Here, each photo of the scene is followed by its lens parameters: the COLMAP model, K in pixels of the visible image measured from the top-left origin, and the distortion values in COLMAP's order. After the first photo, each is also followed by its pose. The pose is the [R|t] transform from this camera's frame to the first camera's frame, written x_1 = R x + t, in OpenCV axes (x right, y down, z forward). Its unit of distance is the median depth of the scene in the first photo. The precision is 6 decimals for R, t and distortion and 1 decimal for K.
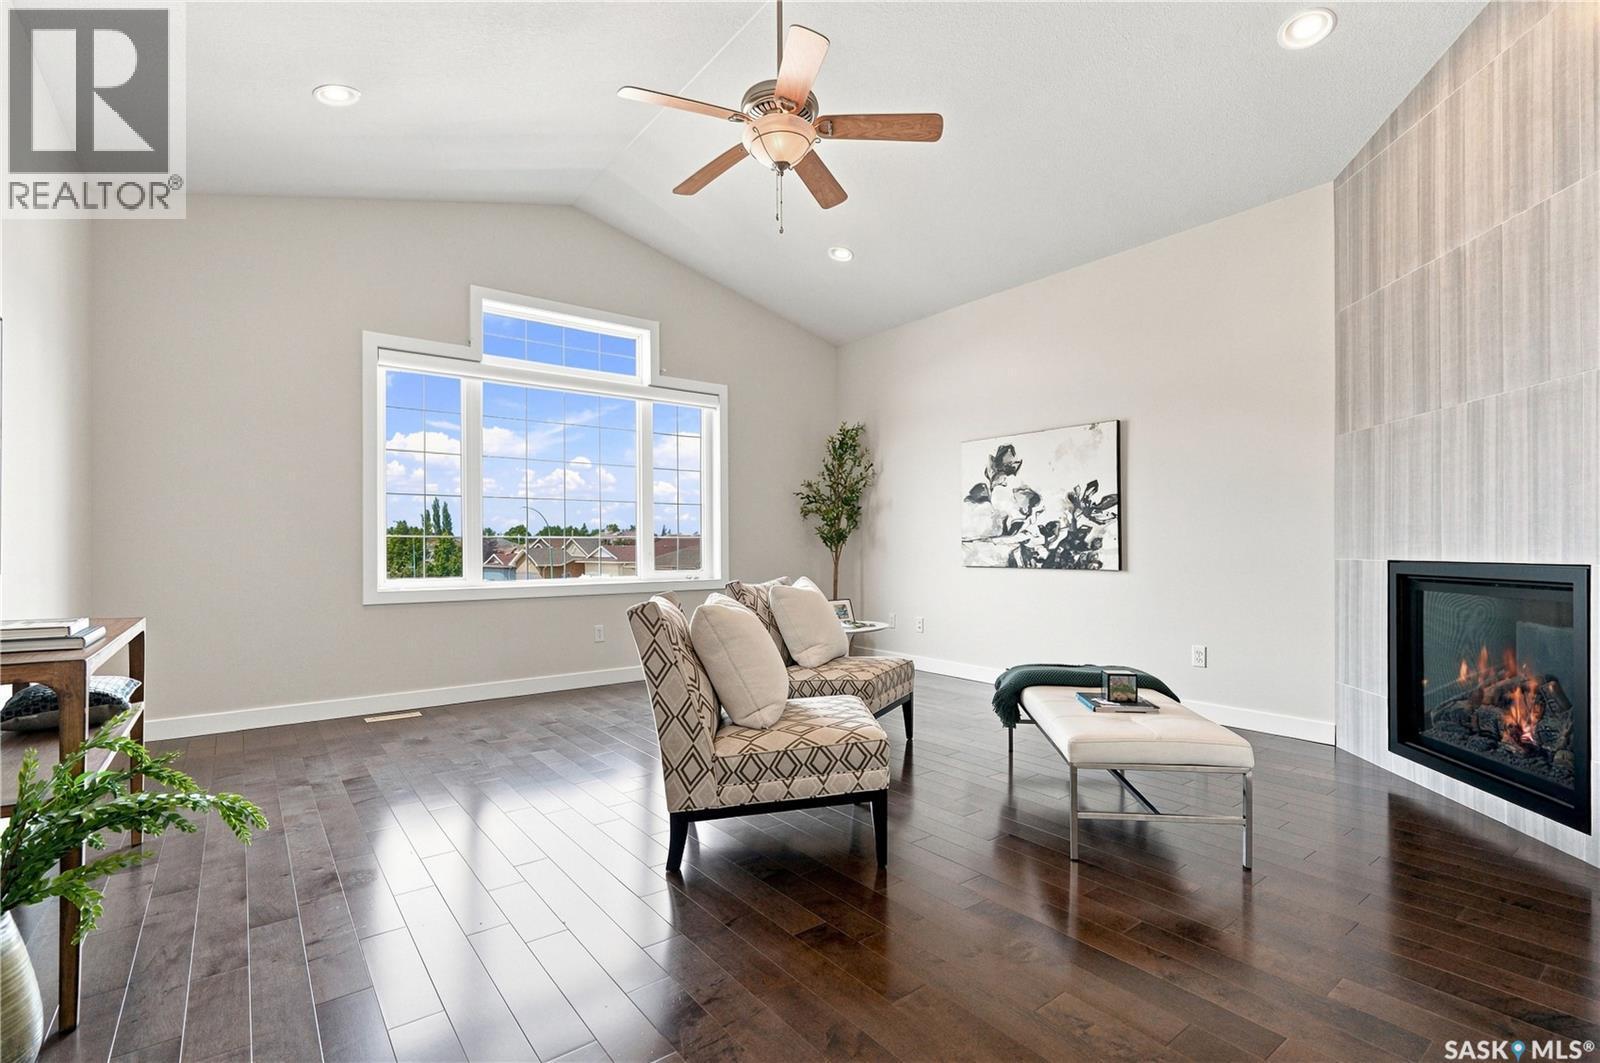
lens RADIAL K [[739.0, 0, 780.3], [0, 739.0, 545.4], [0, 0, 1]] dist [-0.000202, 0.000437]
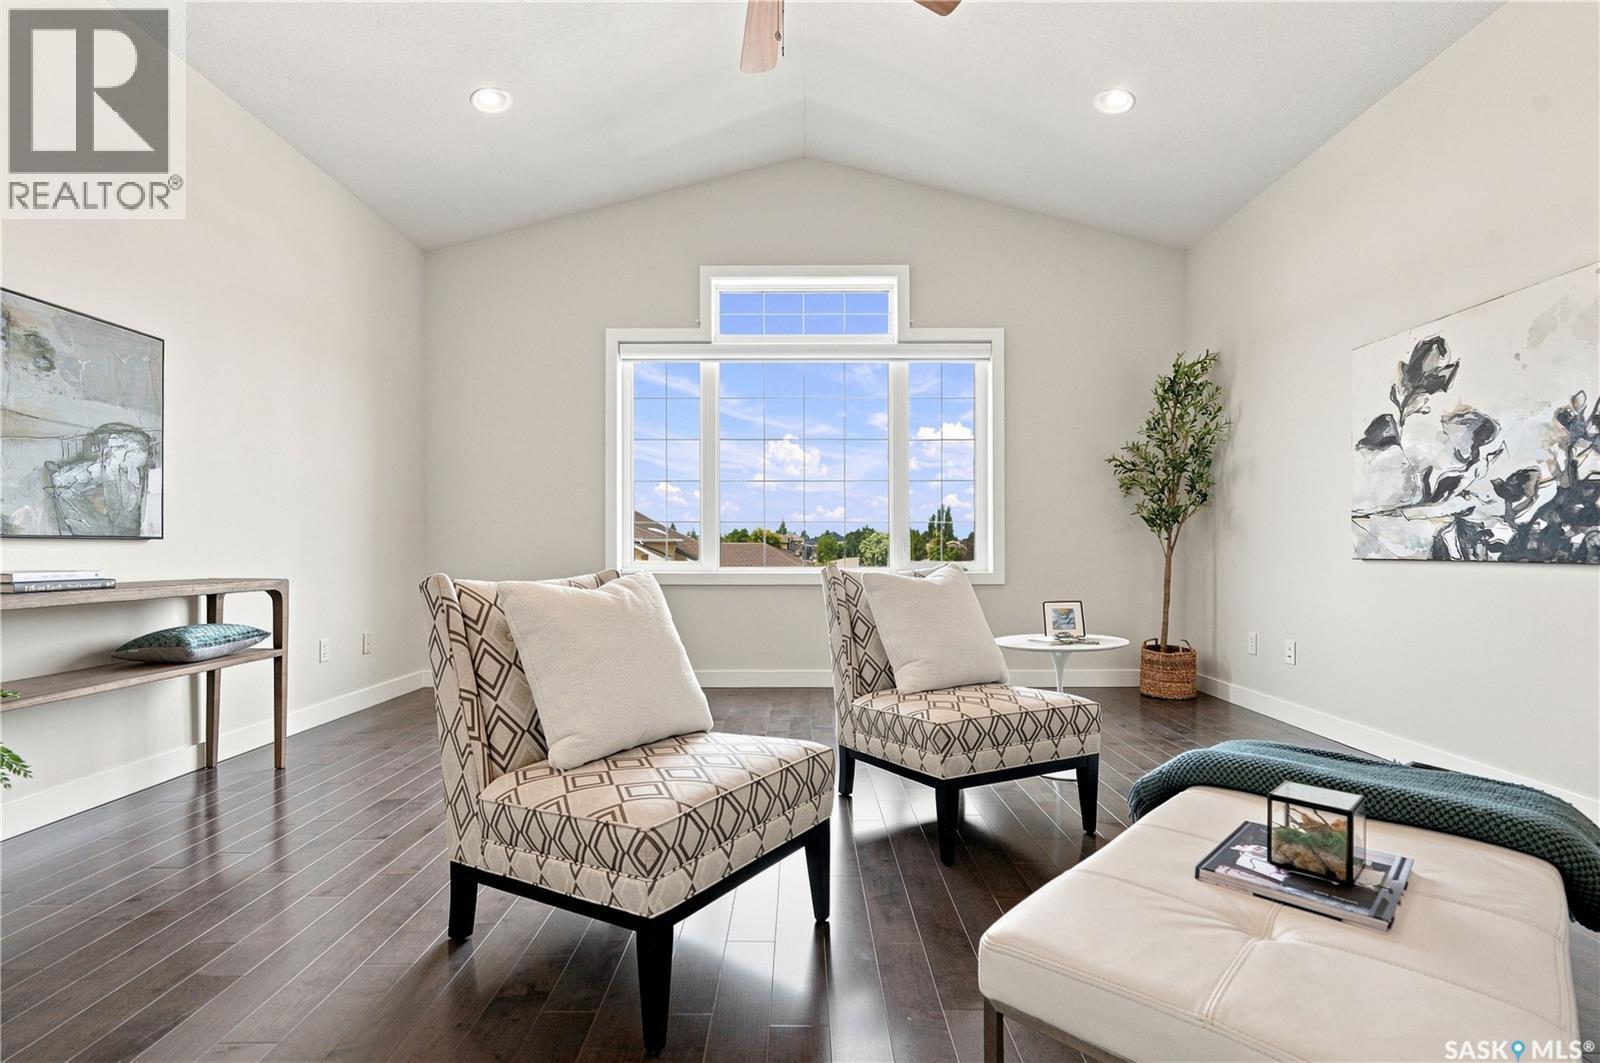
lens RADIAL K [[739.0, 0, 780.3], [0, 739.0, 545.4], [0, 0, 1]] dist [-0.000202, 0.000437]
pose [[0.801283, 0.000858, -0.598285, 0.250930], [-0.002907, 0.999993, -0.002460, 0.021395], [0.598279, 0.003710, 0.801279, 0.272538]]
